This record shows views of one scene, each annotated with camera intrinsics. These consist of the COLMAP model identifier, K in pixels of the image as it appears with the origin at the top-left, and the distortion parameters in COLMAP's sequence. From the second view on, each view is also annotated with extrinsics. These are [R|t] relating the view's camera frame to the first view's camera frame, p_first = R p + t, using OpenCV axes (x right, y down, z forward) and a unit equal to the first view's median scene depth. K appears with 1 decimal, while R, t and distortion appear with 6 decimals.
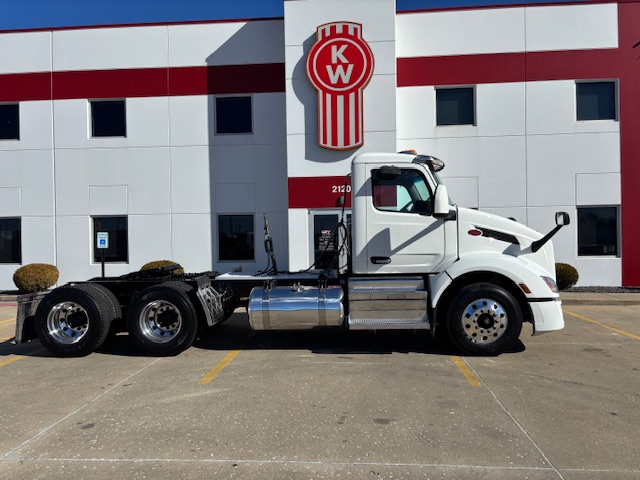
lens RADIAL K [[470.8, 0, 319.6], [0, 470.8, 238.3], [0, 0, 1]] dist [0.056373, -0.056011]
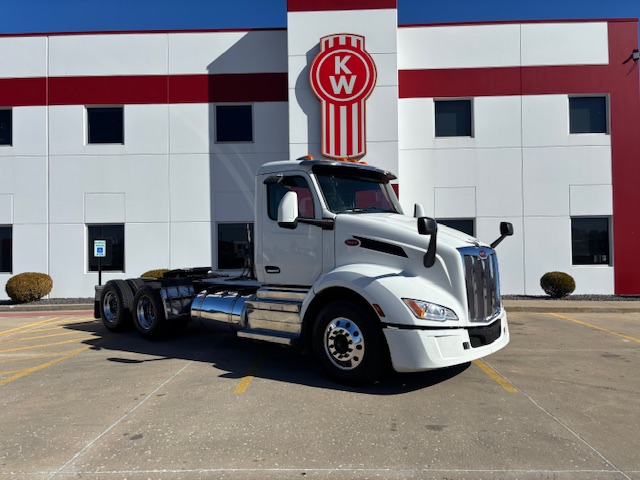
lens RADIAL K [[470.8, 0, 319.6], [0, 470.8, 238.3], [0, 0, 1]] dist [0.056373, -0.056011]
pose [[0.998924, 0.003051, 0.046283, -0.052754], [-0.002089, 0.999781, -0.020816, 0.002196], [-0.046337, 0.020697, 0.998711, 0.000320]]
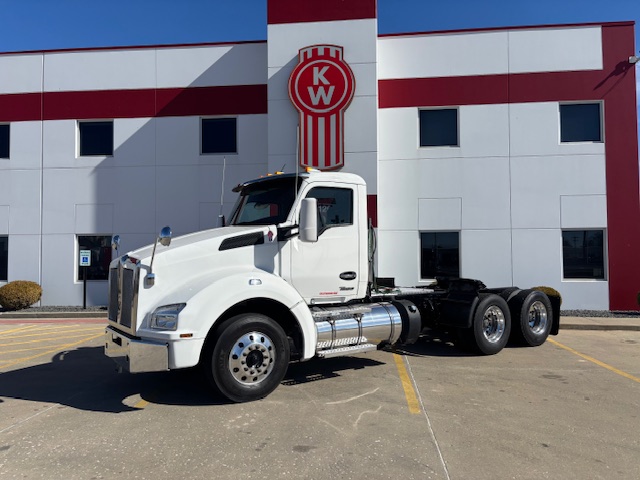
lens RADIAL K [[470.5, 0, 317.8], [0, 470.5, 241.5], [0, 0, 1]] dist [0.055360, -0.055762]
pose [[0.999706, 0.008535, -0.022707, 0.061298], [-0.009312, 0.999366, -0.034359, -0.001800], [0.022399, 0.034560, 0.999152, 0.006044]]
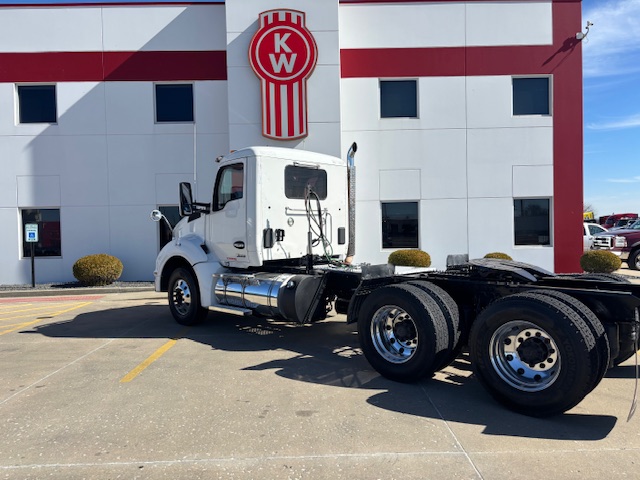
lens RADIAL K [[470.8, 0, 319.6], [0, 470.8, 238.3], [0, 0, 1]] dist [0.056373, -0.056011]
pose [[0.995741, -0.007125, 0.091921, 0.025285], [0.005683, 0.999857, 0.015939, 0.002006], [-0.092021, -0.015349, 0.995639, 0.007133]]
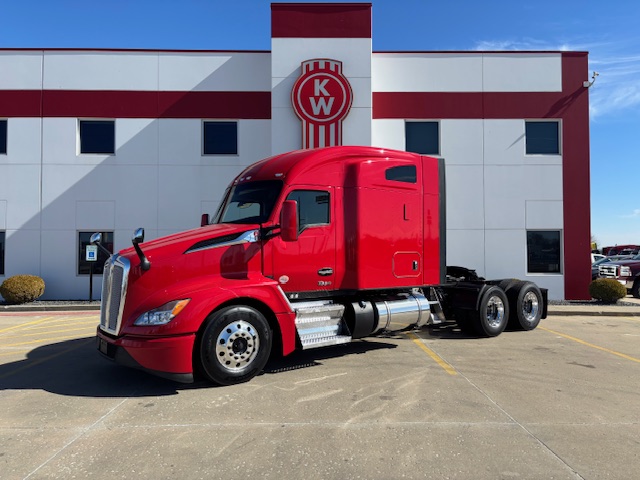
lens RADIAL K [[471.2, 0, 320.1], [0, 471.2, 241.5], [0, 0, 1]] dist [0.053512, -0.052516]
pose [[0.995833, 0.015772, 0.089823, -0.055486], [-0.013220, 0.999494, -0.028943, 0.001613], [-0.090234, 0.027635, 0.995537, -0.088139]]
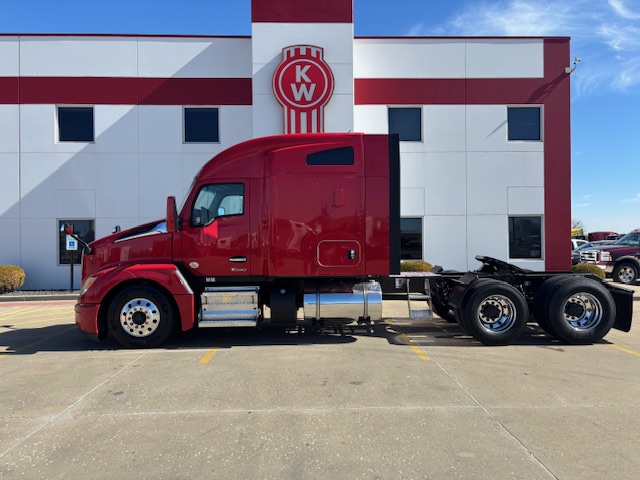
lens RADIAL K [[471.5, 0, 319.3], [0, 471.5, 239.1], [0, 0, 1]] dist [0.052000, -0.050479]
pose [[0.994182, 0.006762, 0.107499, -0.036019], [-0.005979, 0.999953, -0.007609, 0.001303], [-0.107546, 0.006922, 0.994176, -0.091033]]
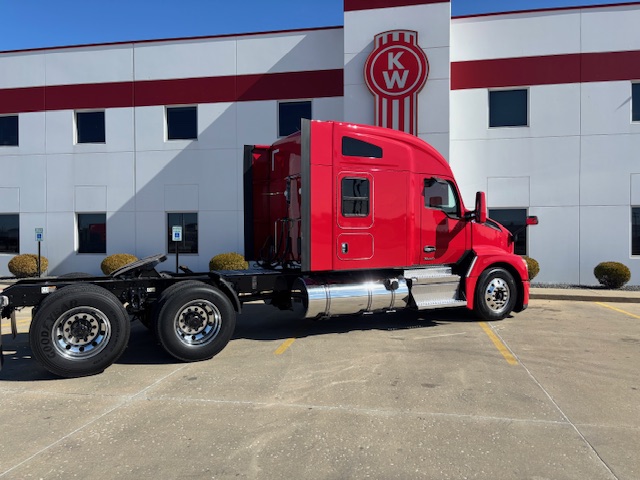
lens RADIAL K [[473.8, 0, 326.6], [0, 473.8, 239.2], [0, 0, 1]] dist [0.024870, -0.006925]
pose [[0.995446, 0.014063, -0.094287, -0.005628], [-0.013299, 0.999873, 0.008727, 0.002428], [0.094398, -0.007434, 0.995507, -0.073165]]
